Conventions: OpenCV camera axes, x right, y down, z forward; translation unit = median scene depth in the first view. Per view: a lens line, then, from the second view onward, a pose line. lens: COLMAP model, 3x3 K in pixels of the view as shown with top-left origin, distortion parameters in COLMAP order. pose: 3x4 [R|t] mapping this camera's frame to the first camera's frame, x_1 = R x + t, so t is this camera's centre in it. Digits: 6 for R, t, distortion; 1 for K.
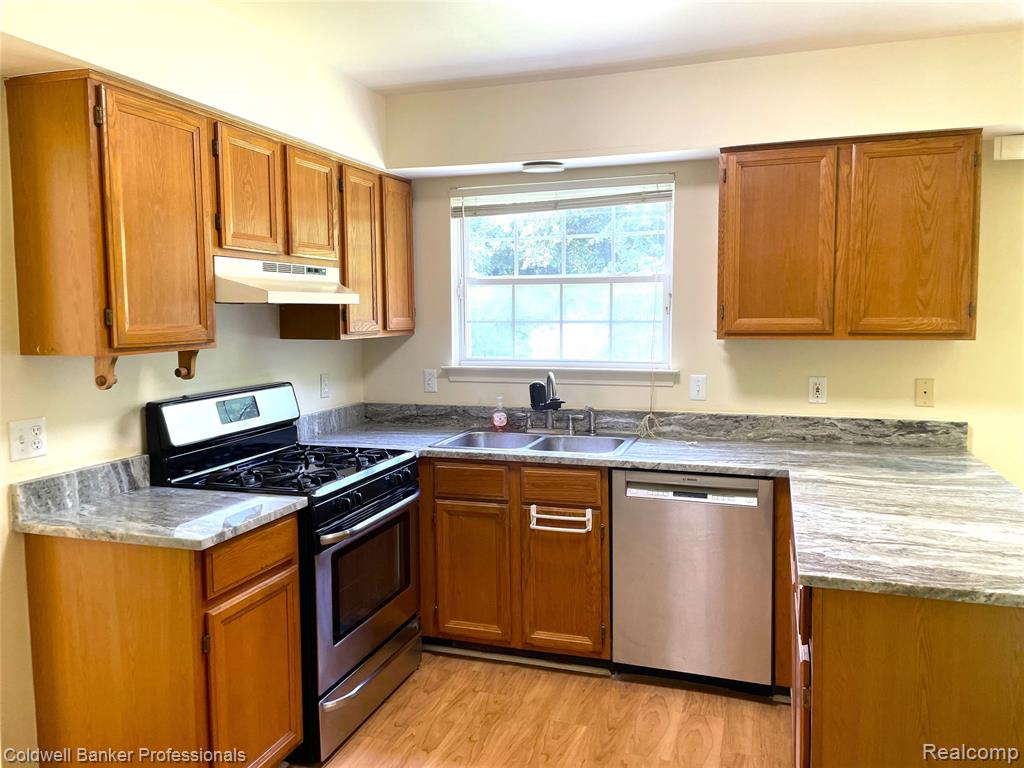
lens RADIAL K [[776.0, 0, 516.2], [0, 776.0, 367.4], [0, 0, 1]] dist [0.085673, -0.093842]
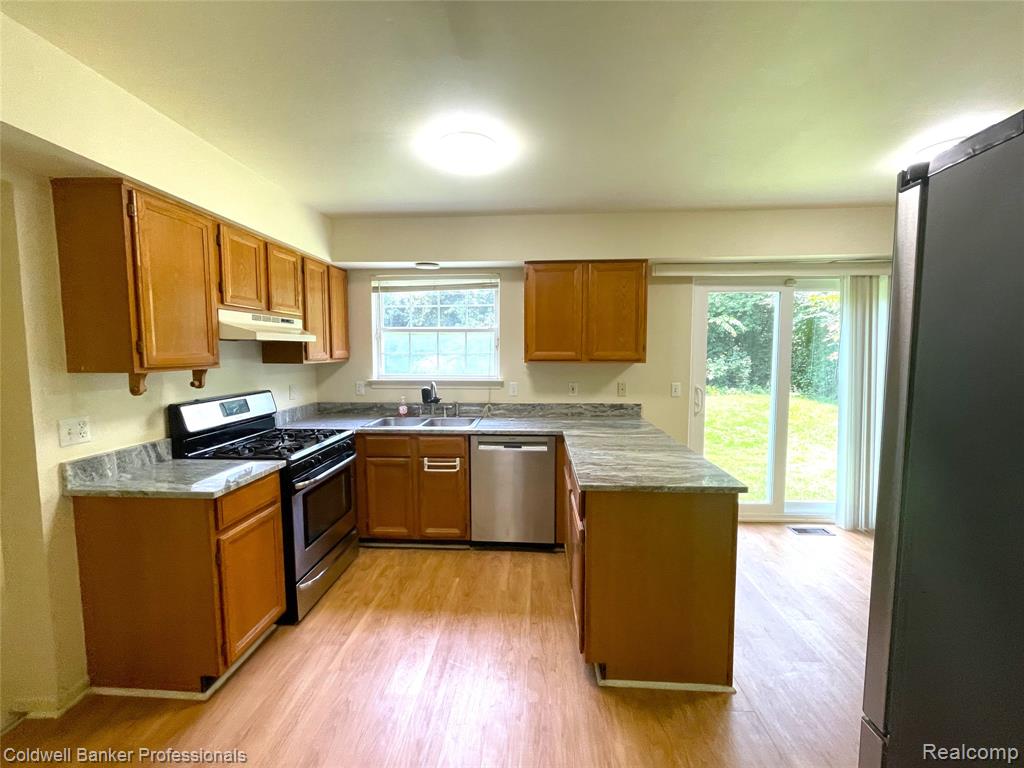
lens RADIAL K [[418.9, 0, 512.3], [0, 418.9, 381.8], [0, 0, 1]] dist [-0.000072, 0.002069]
pose [[0.966603, -0.012646, 0.255965, -0.029539], [0.012567, 0.999919, 0.001944, 0.006806], [-0.255969, 0.001337, 0.966684, 0.039493]]
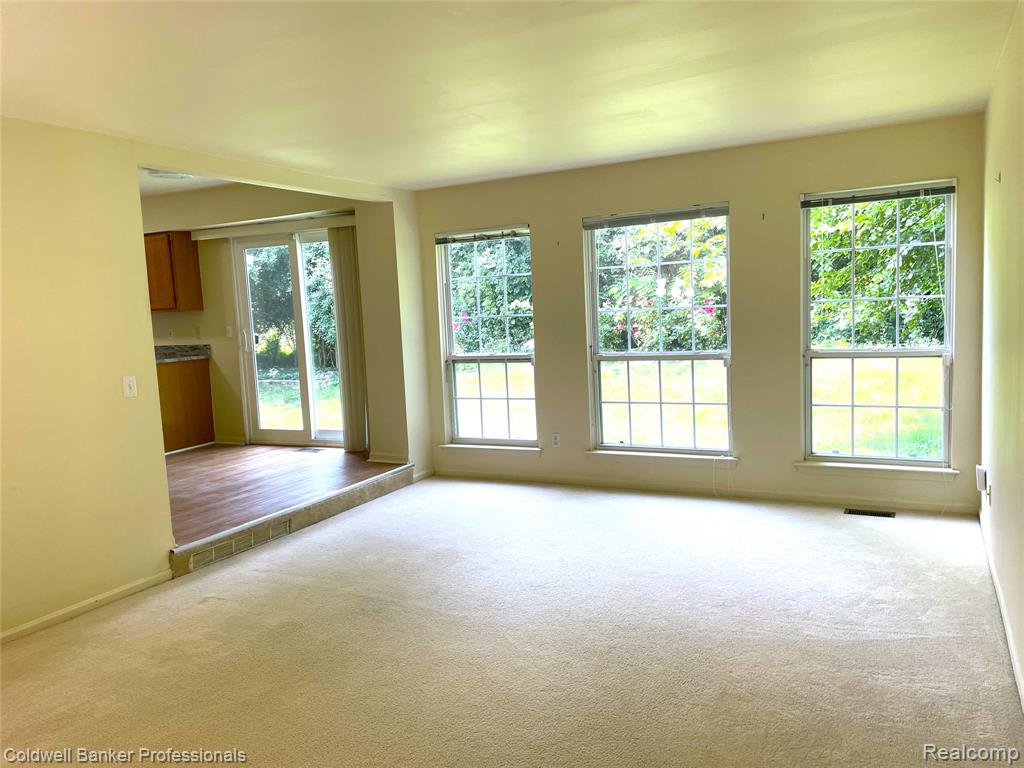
lens RADIAL K [[776.0, 0, 508.7], [0, 776.0, 382.6], [0, 0, 1]] dist [0.085673, -0.093842]
pose [[0.986808, -0.020411, -0.160601, 1.976841], [0.025569, 0.999219, 0.030119, 0.144609], [0.159861, -0.033828, 0.986560, -1.338839]]
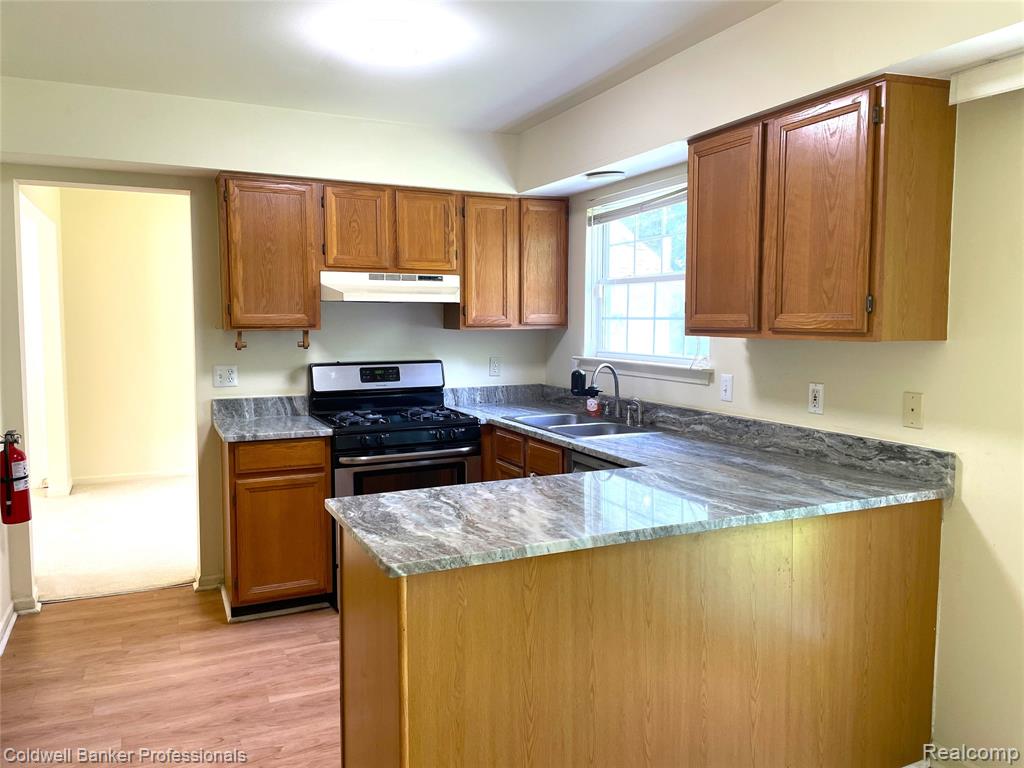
lens RADIAL K [[776.0, 0, 516.5], [0, 776.0, 379.1], [0, 0, 1]] dist [0.085673, -0.093842]
pose [[0.685517, 0.065259, -0.725126, 0.867090], [-0.058135, 0.997701, 0.034830, -0.003608], [0.725732, 0.018278, 0.687734, 0.182125]]
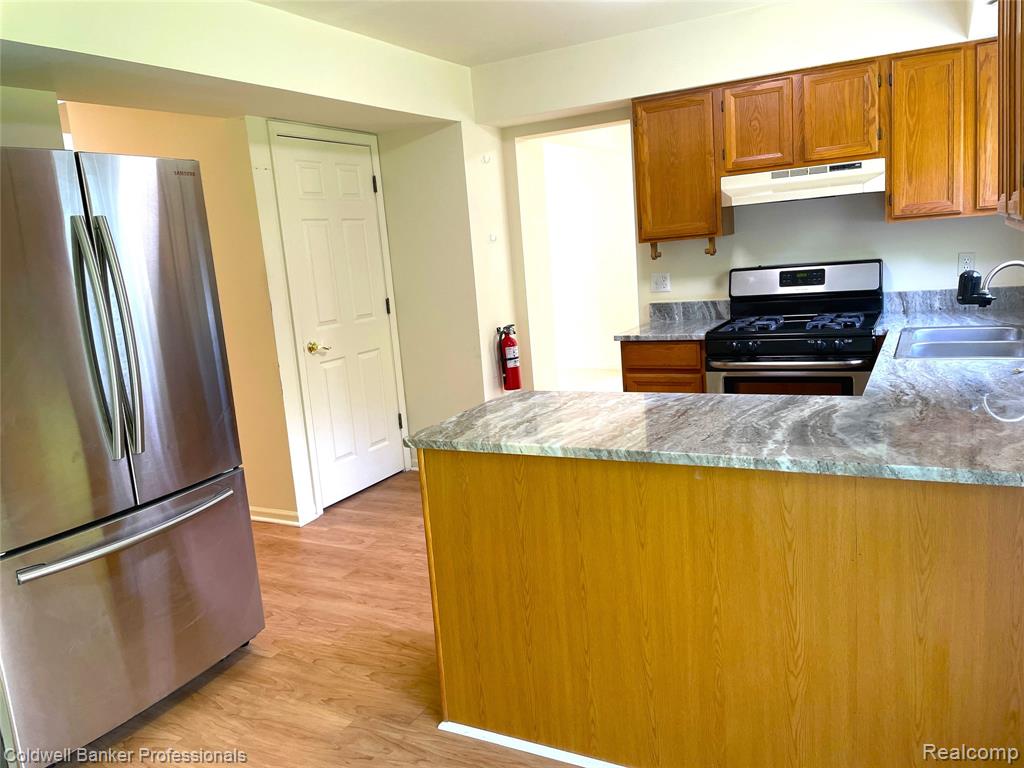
lens RADIAL K [[776.0, 0, 508.1], [0, 776.0, 378.3], [0, 0, 1]] dist [0.085673, -0.093842]
pose [[-0.179660, 0.189886, -0.965228, 1.098289], [0.012356, 0.981552, 0.190797, -0.042841], [0.983651, 0.022353, -0.178692, 0.732655]]
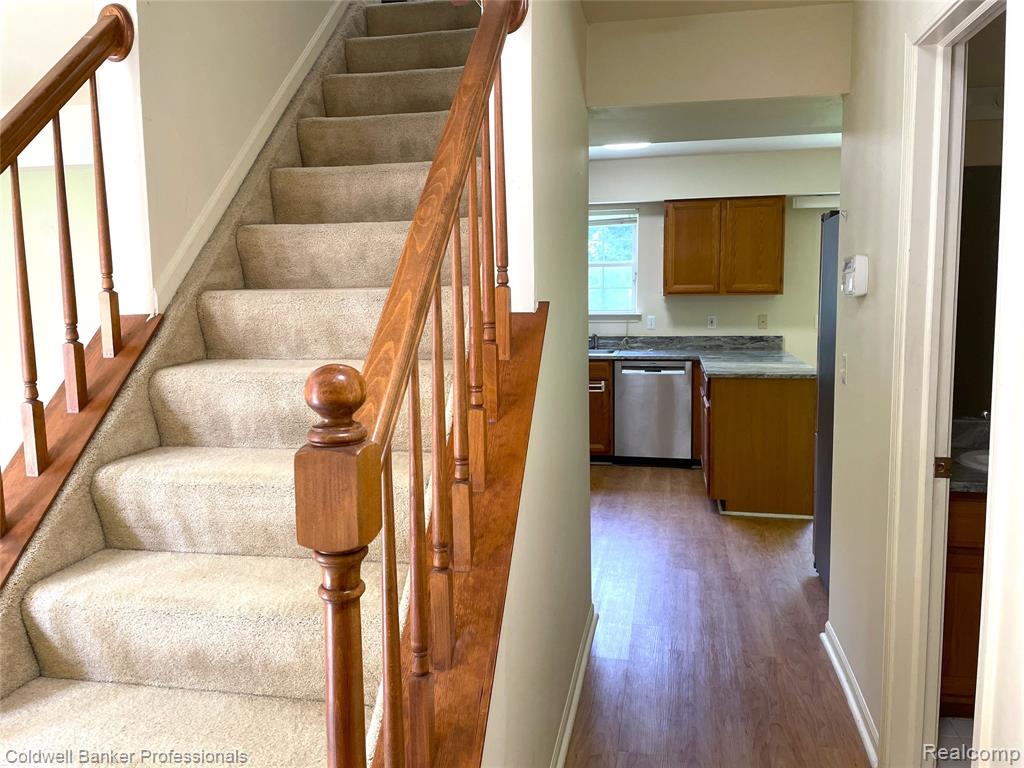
lens RADIAL K [[776.0, 0, 503.7], [0, 776.0, 367.5], [0, 0, 1]] dist [0.085673, -0.093842]
pose [[0.993860, -0.017319, 0.109283, -0.382460], [0.013983, 0.999415, 0.031221, 0.081917], [-0.109760, -0.029501, 0.993520, -0.972745]]
